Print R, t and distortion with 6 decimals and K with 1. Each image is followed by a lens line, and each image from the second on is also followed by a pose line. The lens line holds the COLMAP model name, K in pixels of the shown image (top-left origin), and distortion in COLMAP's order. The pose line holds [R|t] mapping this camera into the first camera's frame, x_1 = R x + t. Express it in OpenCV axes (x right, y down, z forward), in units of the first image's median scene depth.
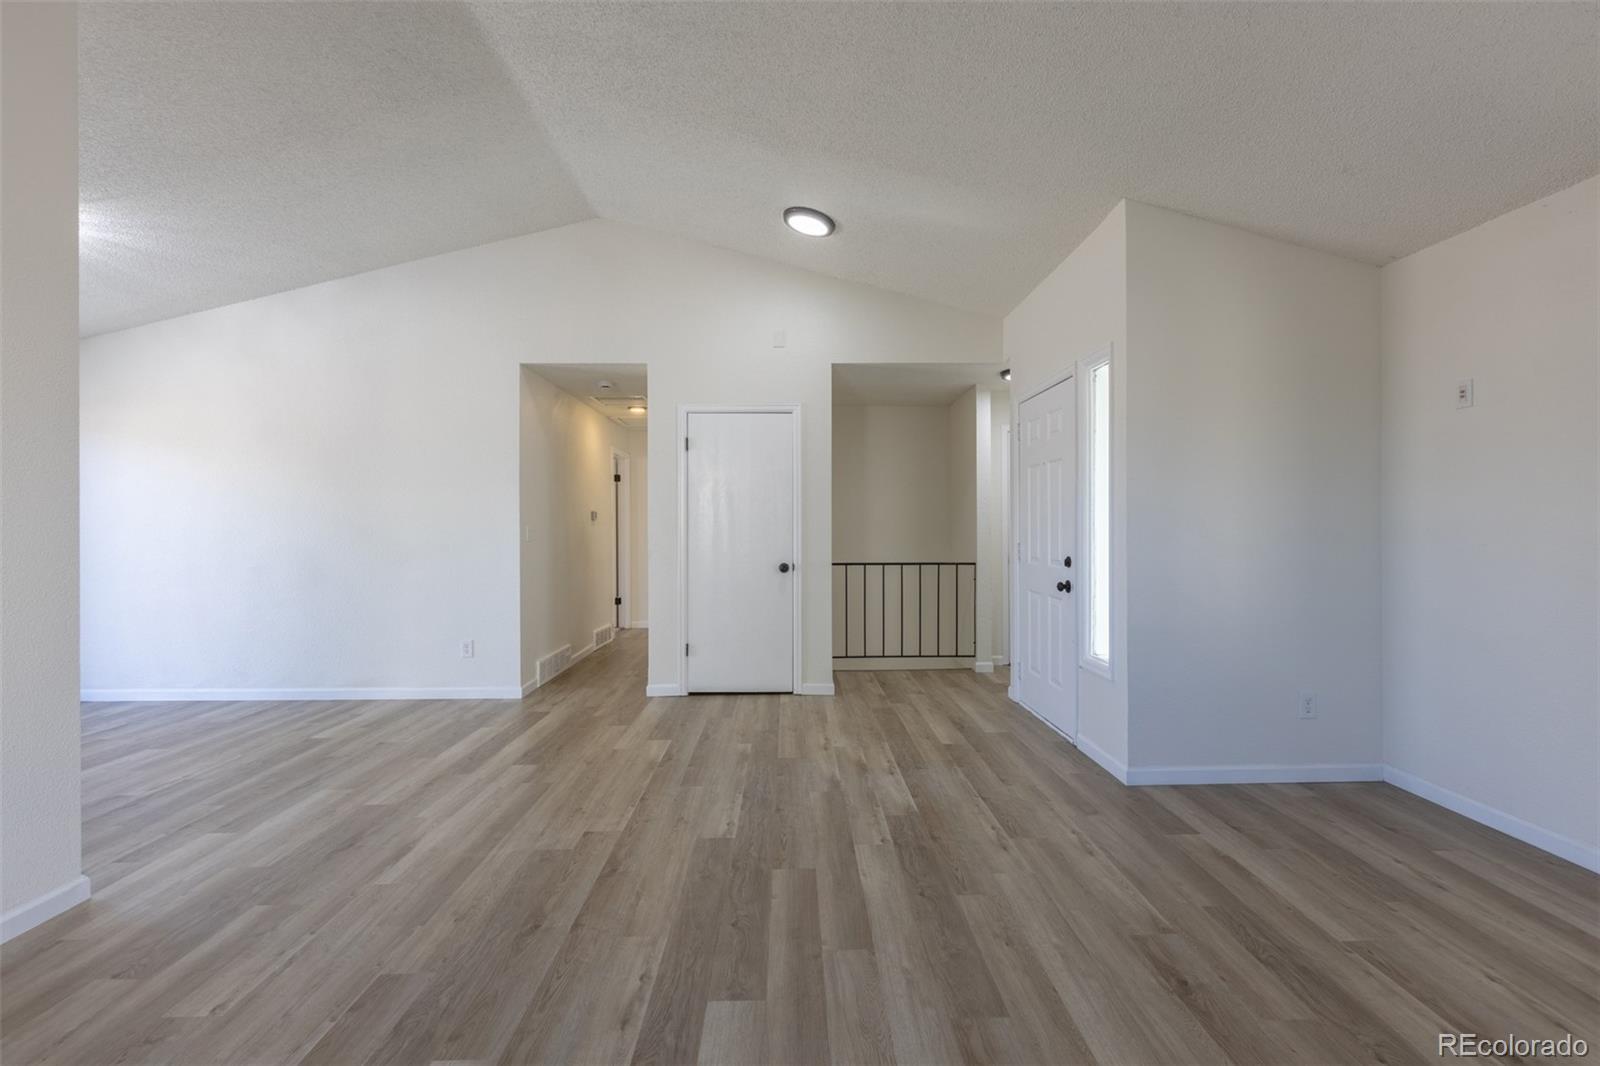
lens RADIAL K [[713.8, 0, 799.4], [0, 713.8, 544.9], [0, 0, 1]] dist [0.001077, -0.000022]
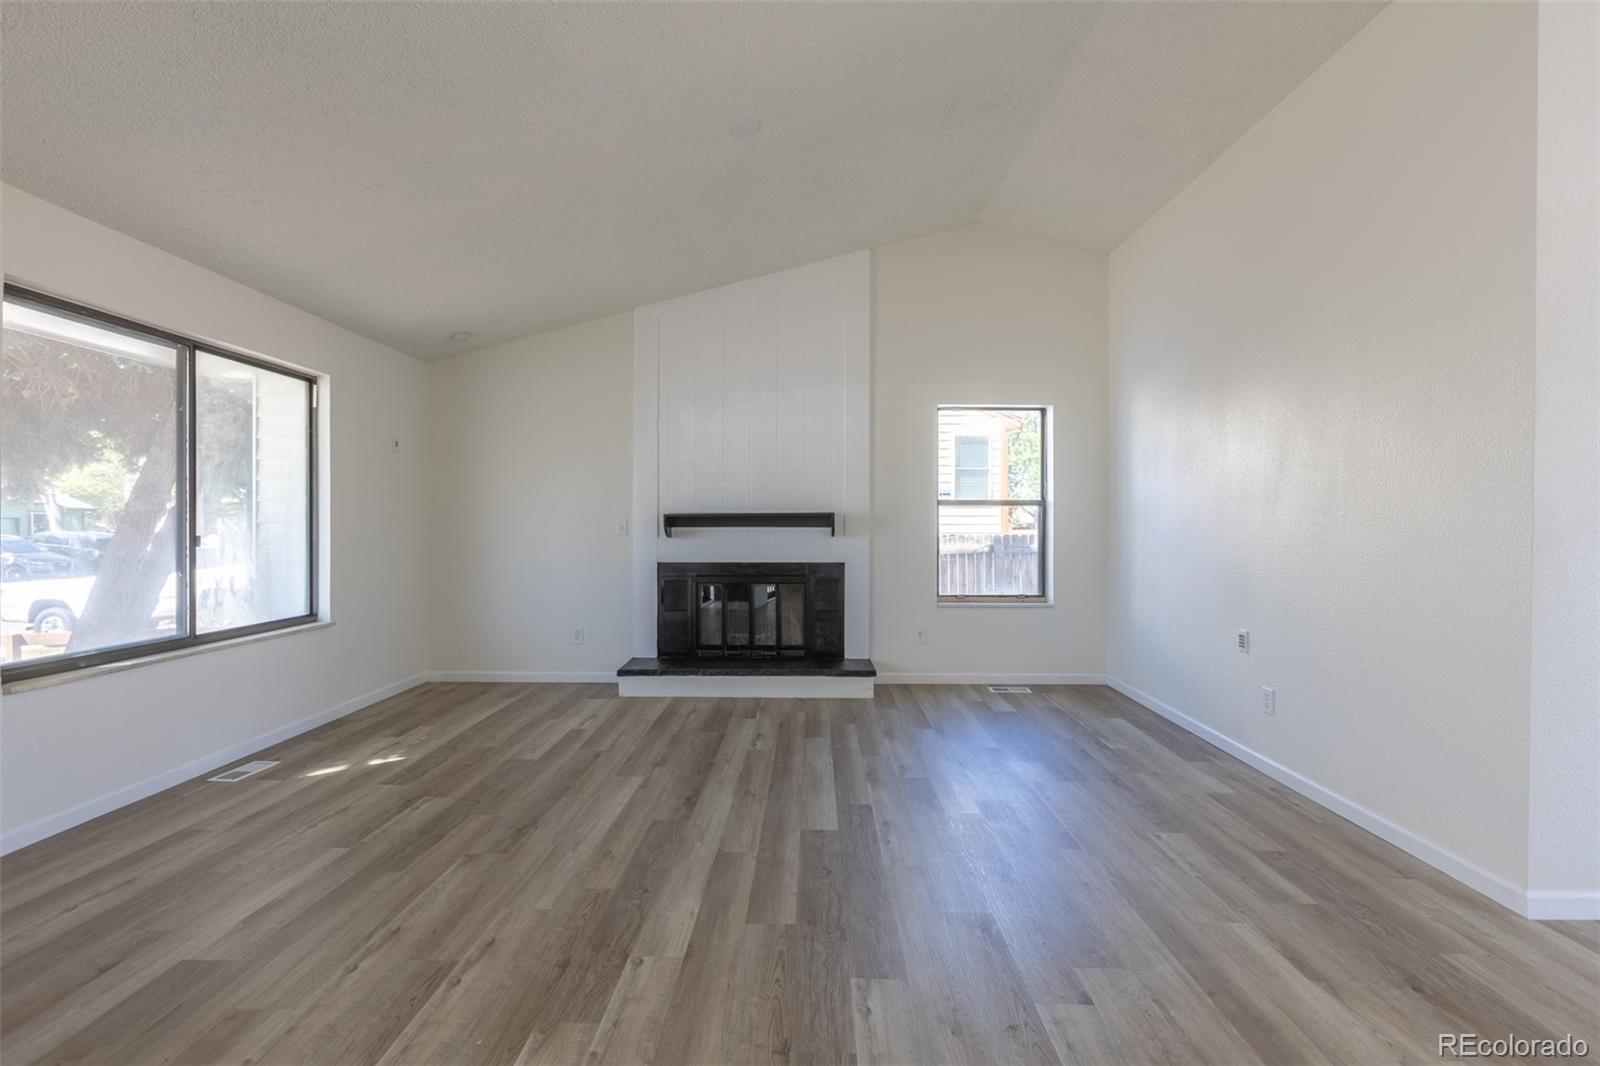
lens RADIAL K [[713.8, 0, 794.3], [0, 713.8, 536.4], [0, 0, 1]] dist [0.001077, -0.000022]
pose [[-0.999101, 0.000201, 0.042400, -0.065653], [0.001848, 0.999246, 0.038793, -0.035735], [-0.042360, 0.038837, -0.998347, 1.670321]]
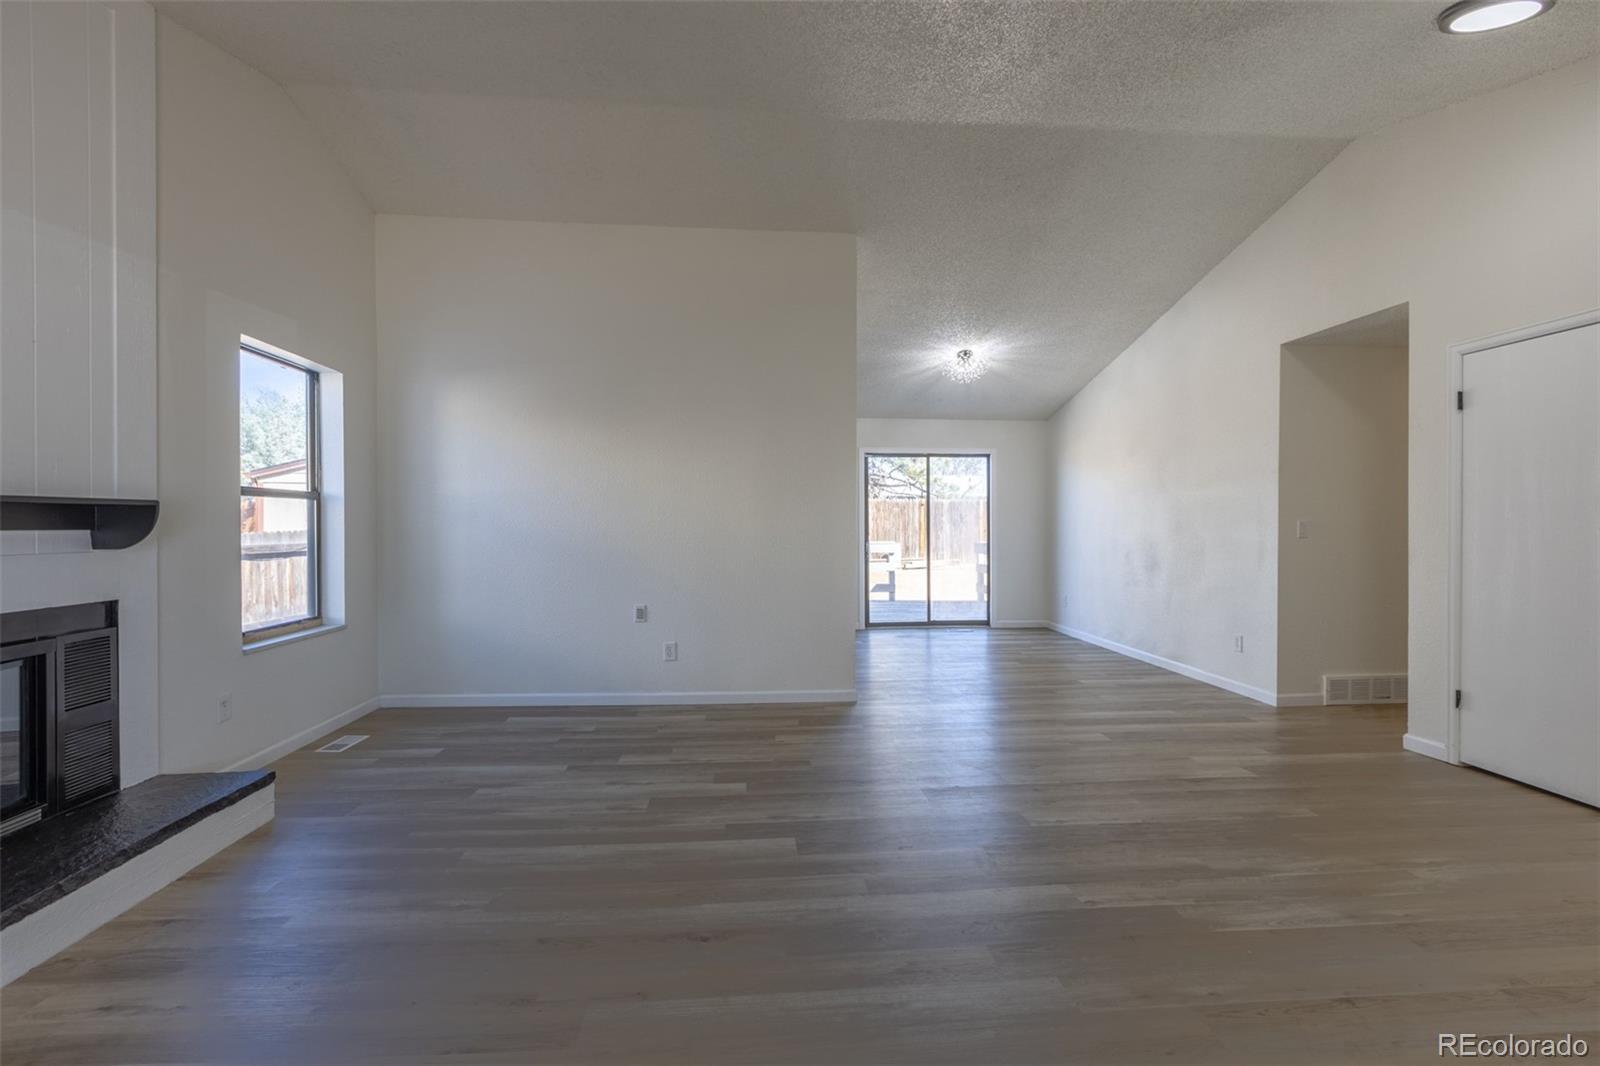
lens RADIAL K [[713.8, 0, 805.6], [0, 713.8, 529.6], [0, 0, 1]] dist [0.001077, -0.000022]
pose [[0.064873, 0.008821, -0.997855, 0.905561], [-0.022478, 0.999720, 0.007376, -0.013089], [0.997640, 0.021951, 0.065053, 0.603679]]
